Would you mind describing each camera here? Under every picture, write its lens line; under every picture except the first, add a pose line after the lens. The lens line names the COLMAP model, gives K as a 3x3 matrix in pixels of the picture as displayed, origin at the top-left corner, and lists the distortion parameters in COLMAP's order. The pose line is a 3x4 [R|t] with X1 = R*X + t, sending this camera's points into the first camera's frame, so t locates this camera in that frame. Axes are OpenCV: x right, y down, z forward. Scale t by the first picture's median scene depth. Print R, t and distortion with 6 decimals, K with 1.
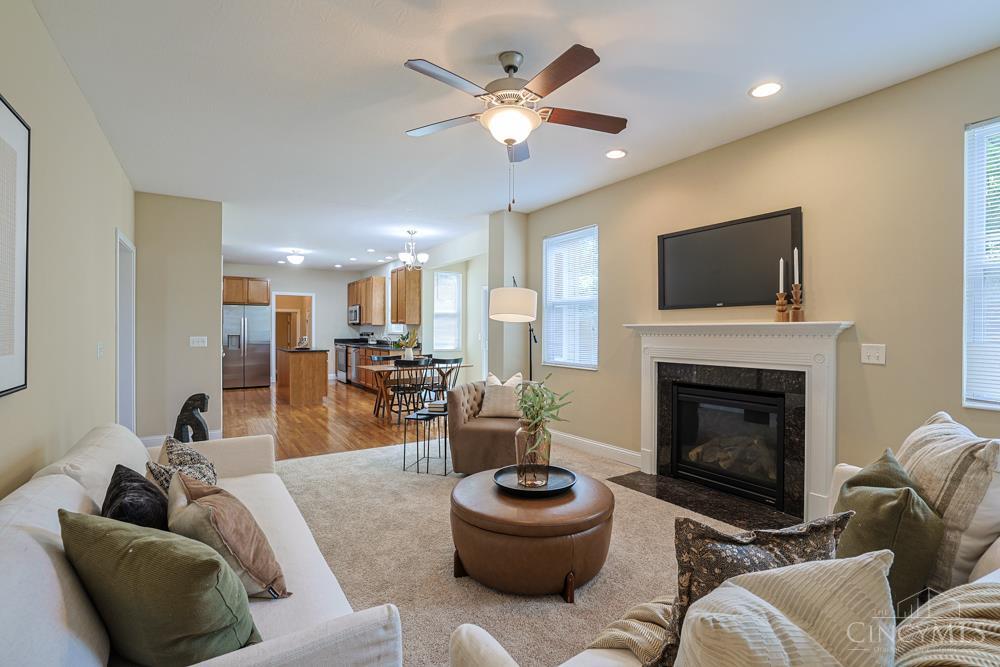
lens RADIAL K [[455.2, 0, 493.8], [0, 455.2, 329.5], [0, 0, 1]] dist [-0.033491, 0.008146]
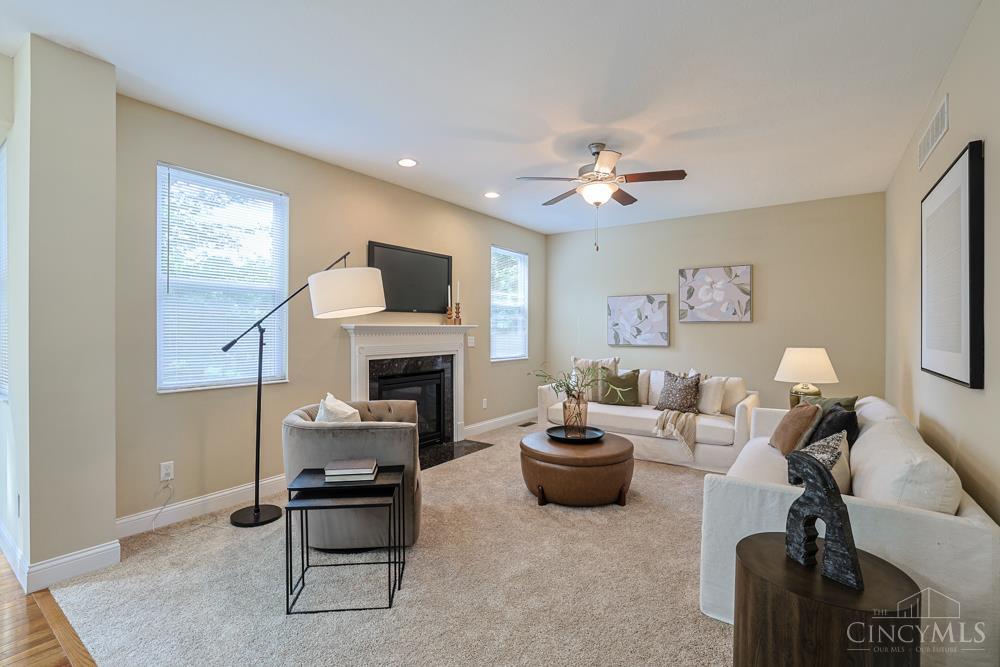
lens RADIAL K [[455.2, 0, 498.9], [0, 455.2, 334.0], [0, 0, 1]] dist [-0.033491, 0.008146]
pose [[-0.367975, -0.003334, 0.929830, -0.311478], [0.005520, 0.999968, 0.005770, 0.002510], [-0.929819, 0.007256, -0.367945, 0.473388]]
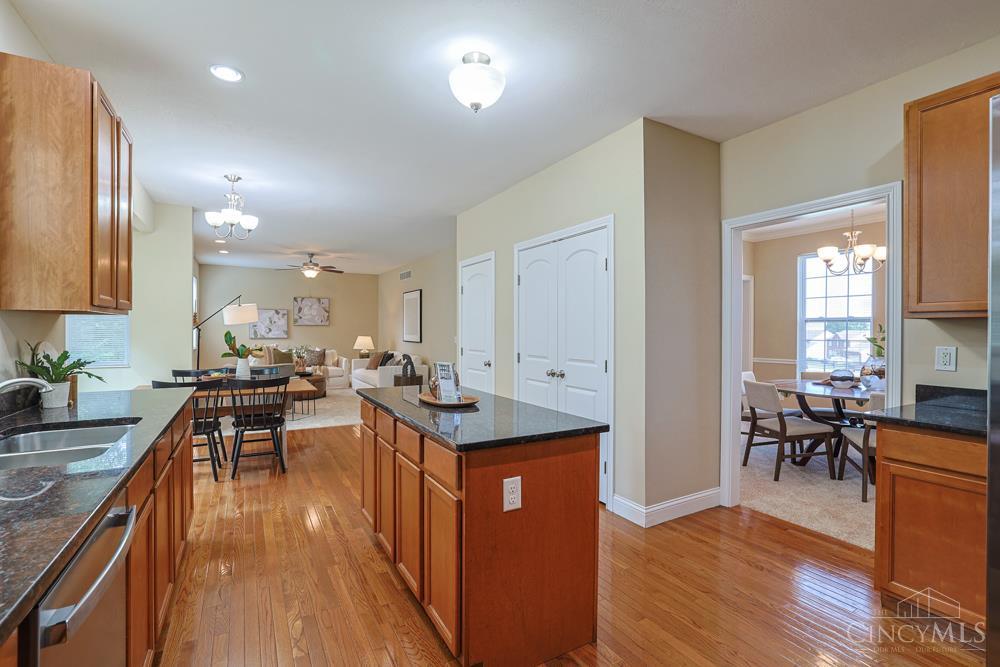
lens RADIAL K [[455.2, 0, 493.1], [0, 455.2, 332.6], [0, 0, 1]] dist [-0.033491, 0.008146]
pose [[-0.997603, -0.001694, 0.069169, -0.422841], [-0.000945, 0.999941, 0.010866, -0.002713], [-0.069184, 0.010774, -0.997546, 1.150985]]
